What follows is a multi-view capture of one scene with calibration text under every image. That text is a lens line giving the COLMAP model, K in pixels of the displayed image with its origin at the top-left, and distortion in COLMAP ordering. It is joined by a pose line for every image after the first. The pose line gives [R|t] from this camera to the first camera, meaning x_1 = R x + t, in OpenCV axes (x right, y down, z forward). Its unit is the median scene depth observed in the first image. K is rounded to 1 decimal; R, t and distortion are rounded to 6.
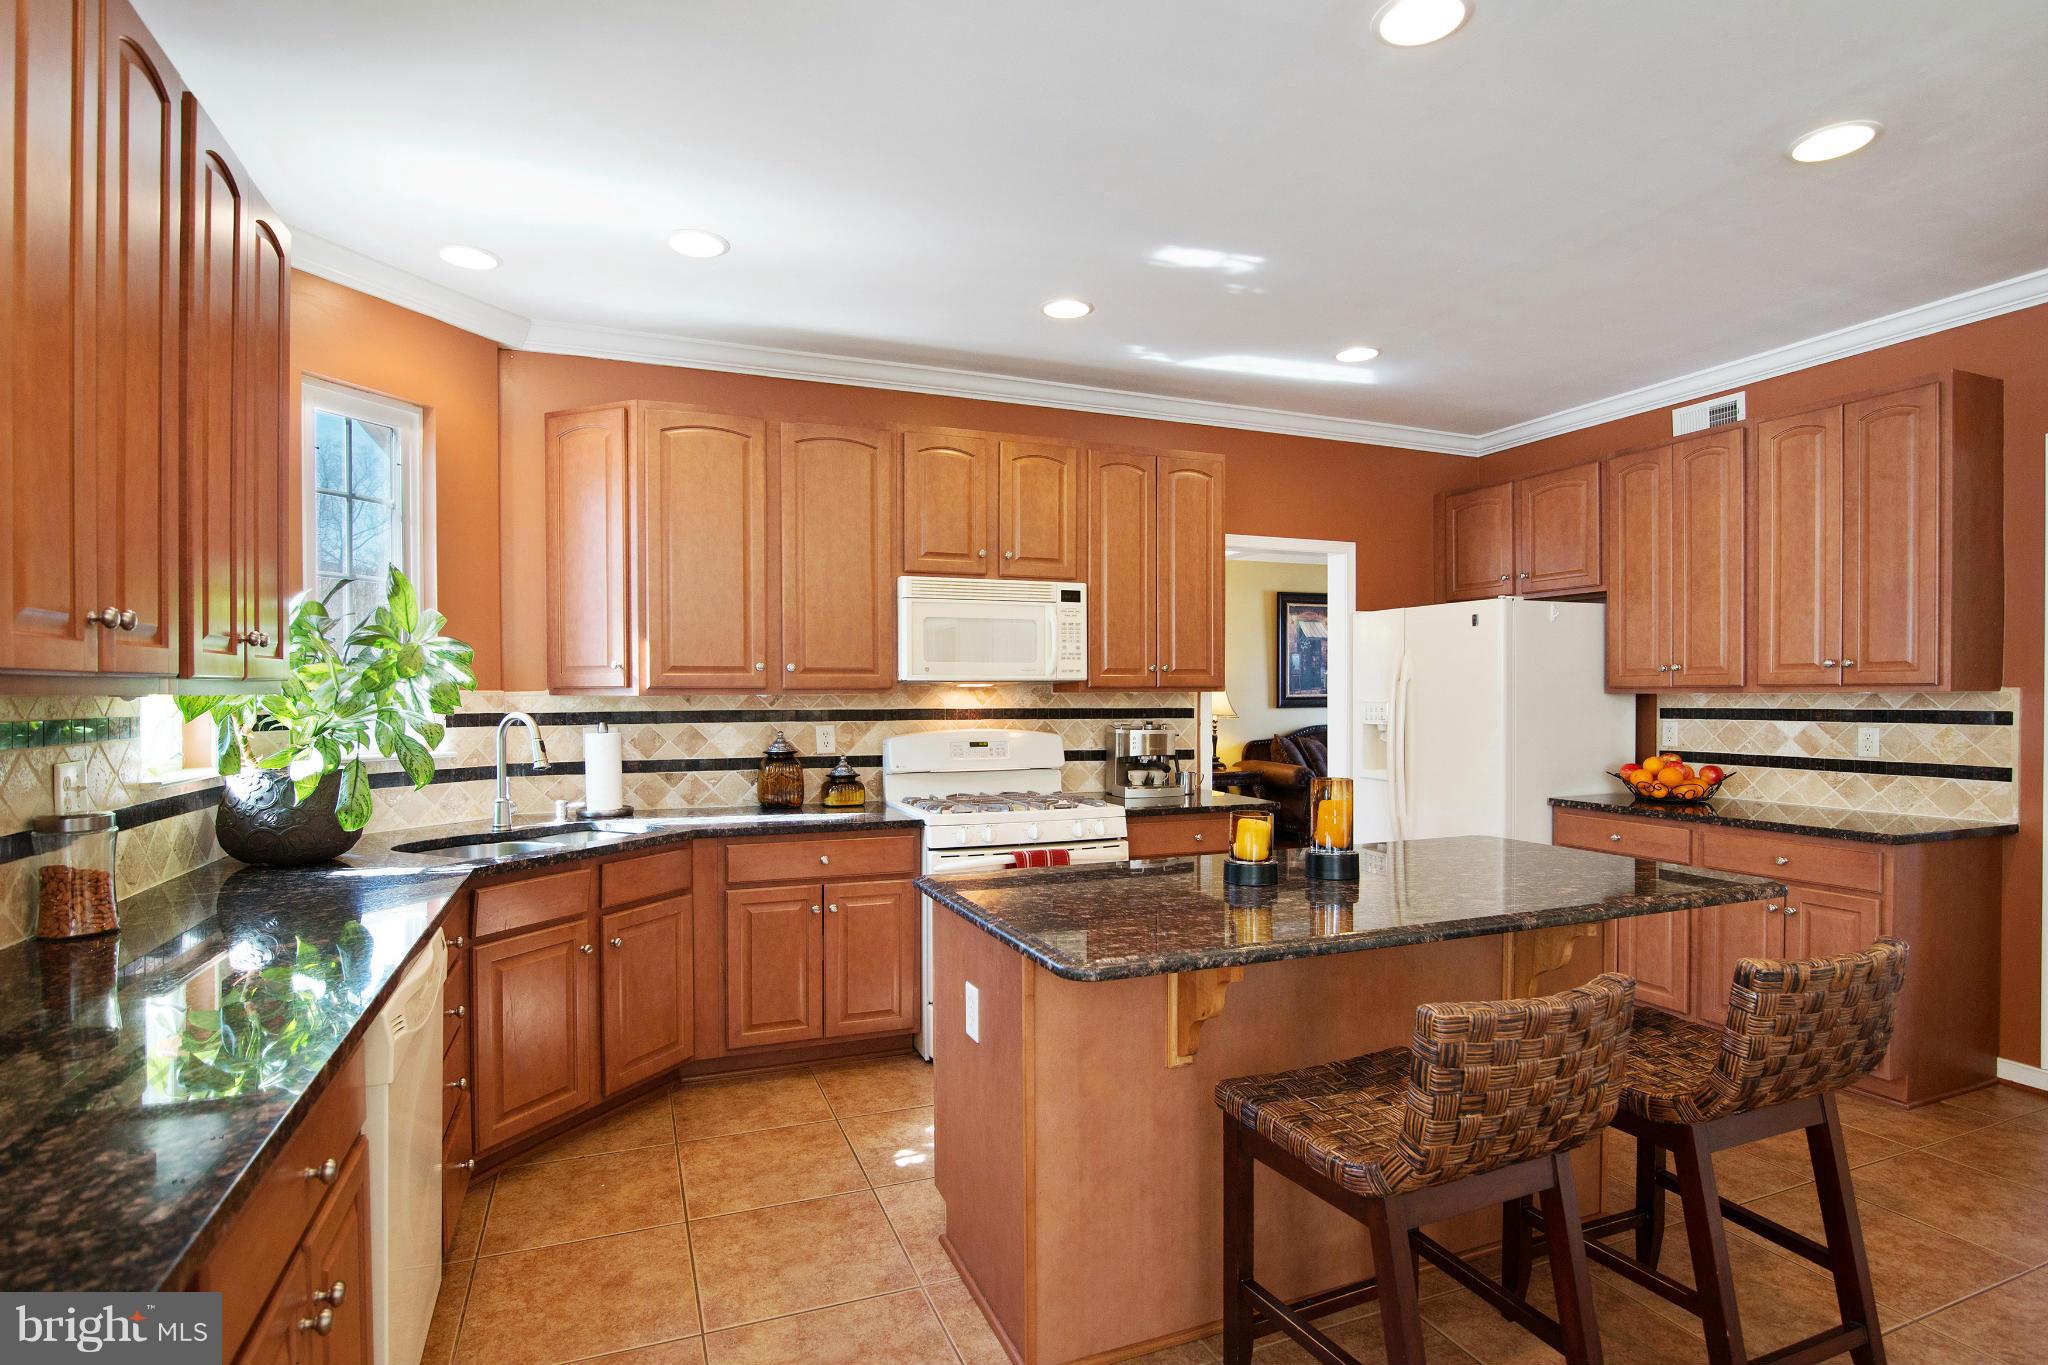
lens RADIAL K [[960.1, 0, 1031.2], [0, 960.1, 694.1], [0, 0, 1]] dist [-0.022946, -0.000319]
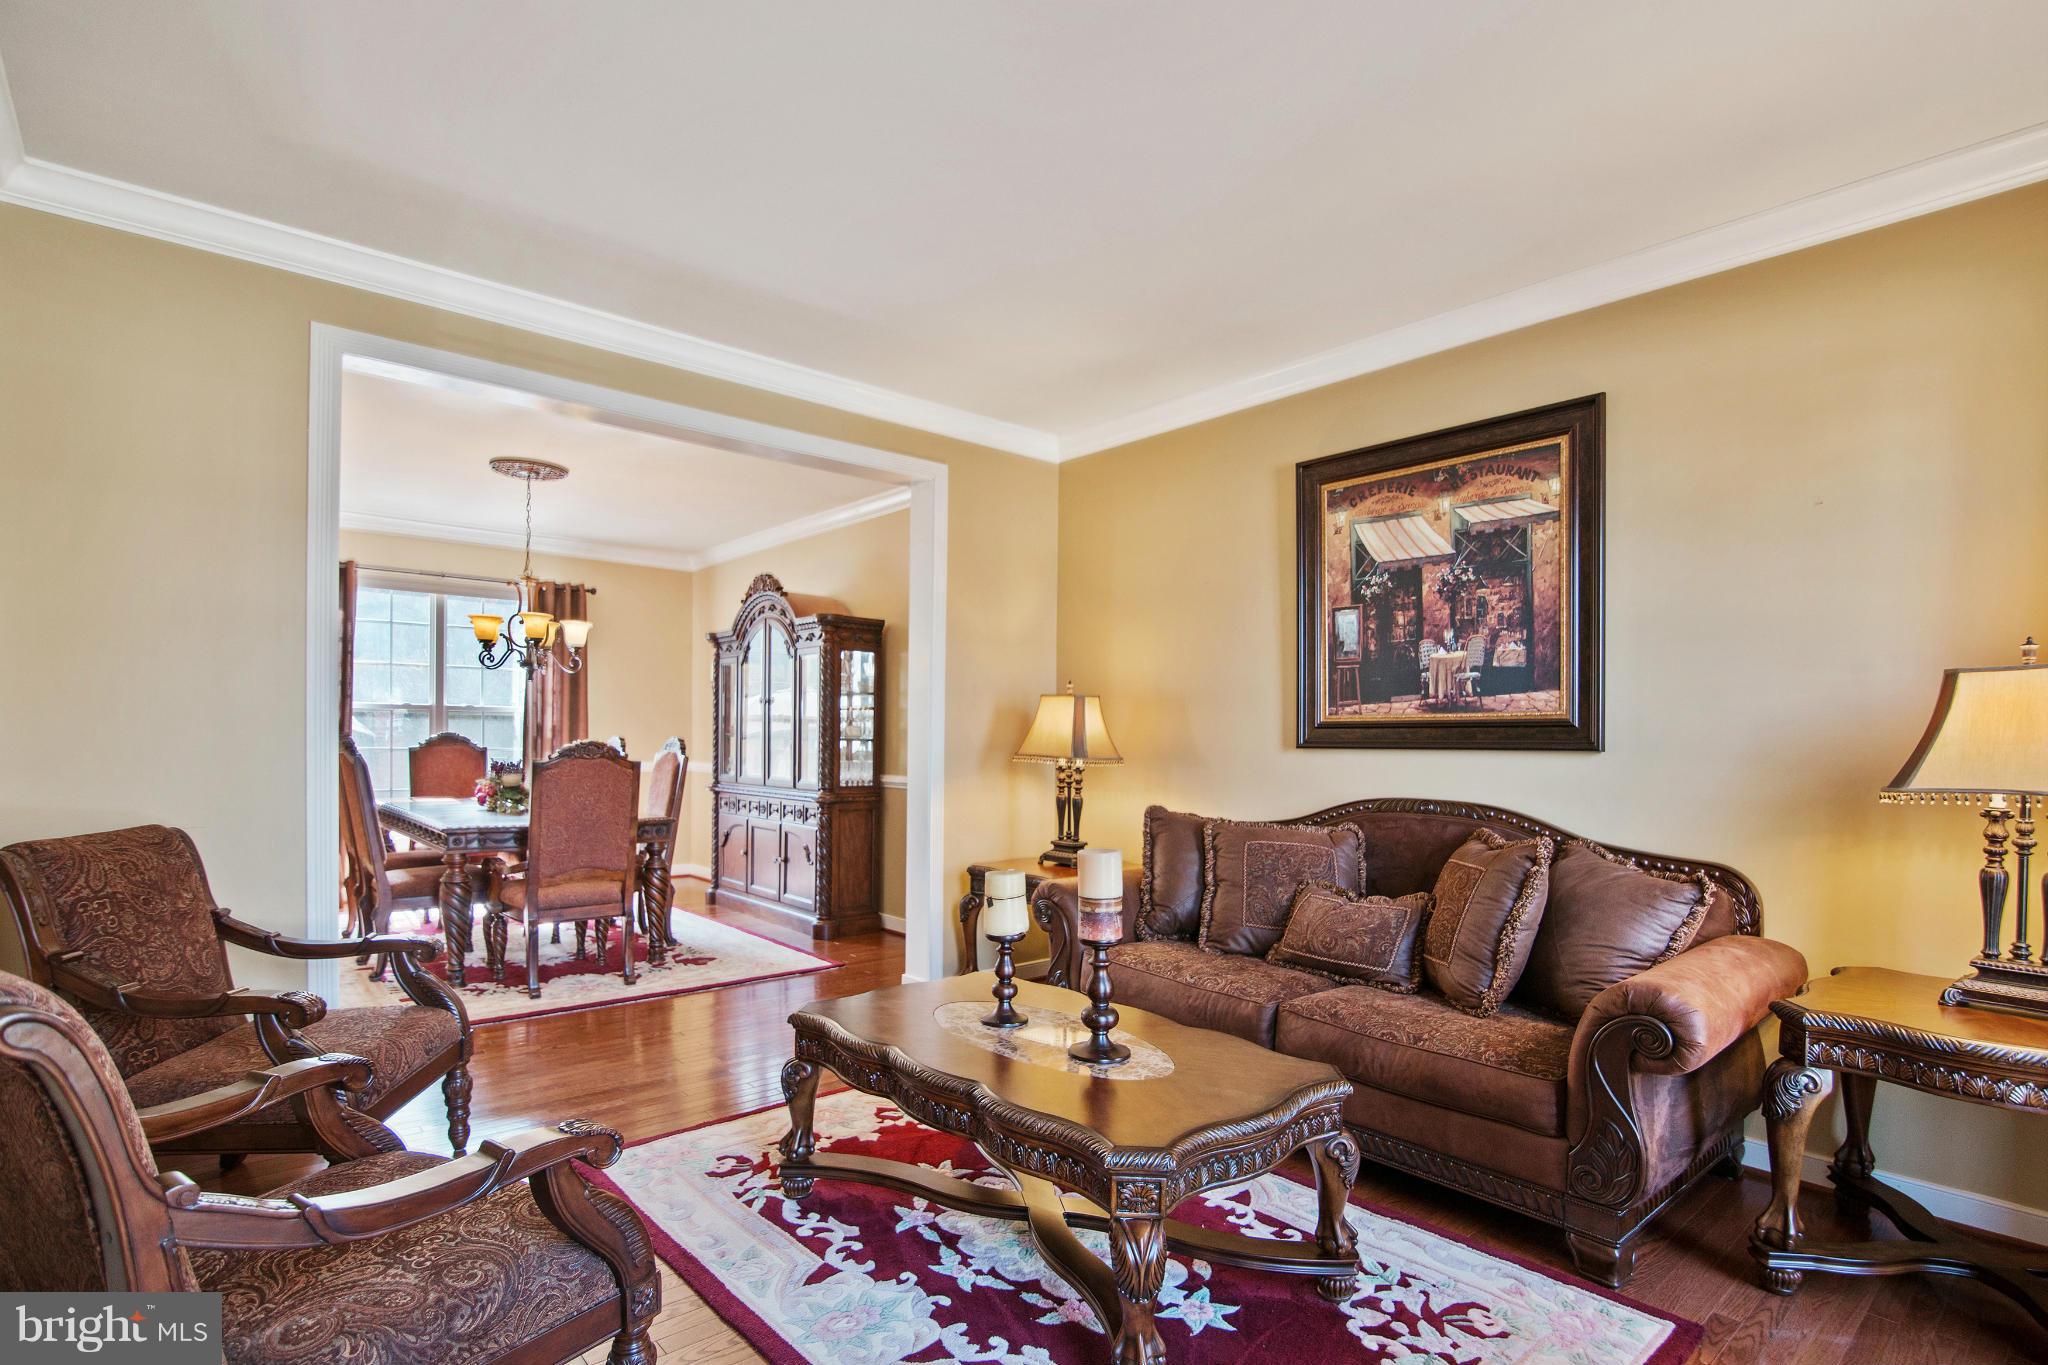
lens RADIAL K [[1039.0, 0, 1084.7], [0, 1039.0, 749.2], [0, 0, 1]] dist [-0.012641, -0.000374]
pose [[0.362483, 0.020160, -0.931772, 1.553587], [-0.011947, 0.999784, 0.016984, 0.019348], [0.931914, 0.004975, 0.362646, 1.853772]]
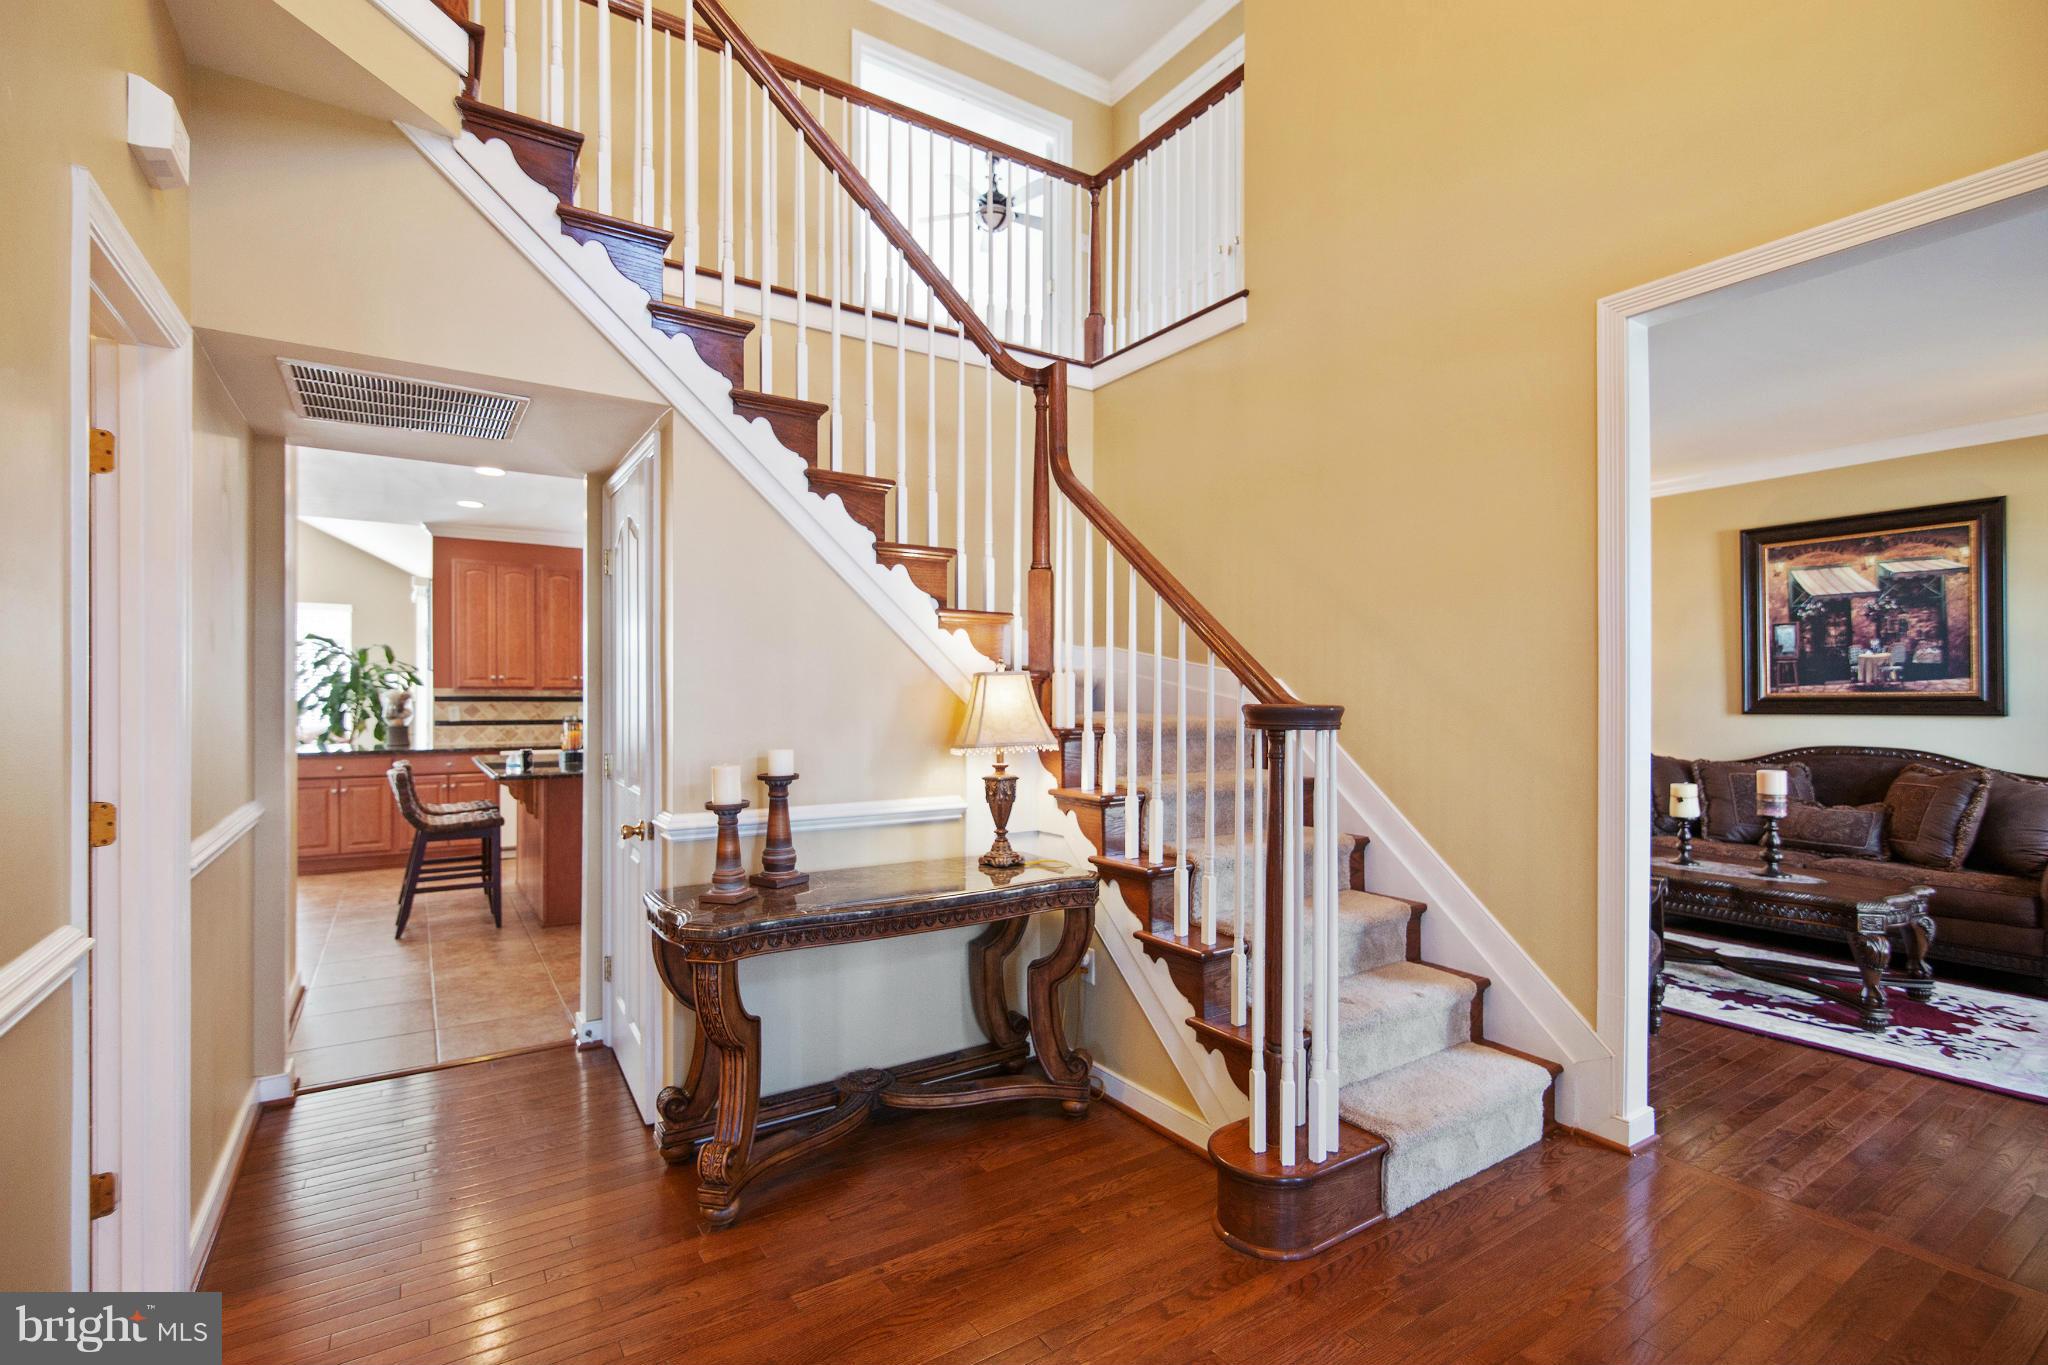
lens RADIAL K [[952.2, 0, 1017.0], [0, 952.2, 701.6], [0, 0, 1]] dist [-0.012299, 0.001178]
pose [[0.205416, 0.010148, -0.978622, 1.874119], [-0.001547, 0.999948, 0.010045, 0.000507], [0.978673, -0.000549, 0.205421, 1.002338]]
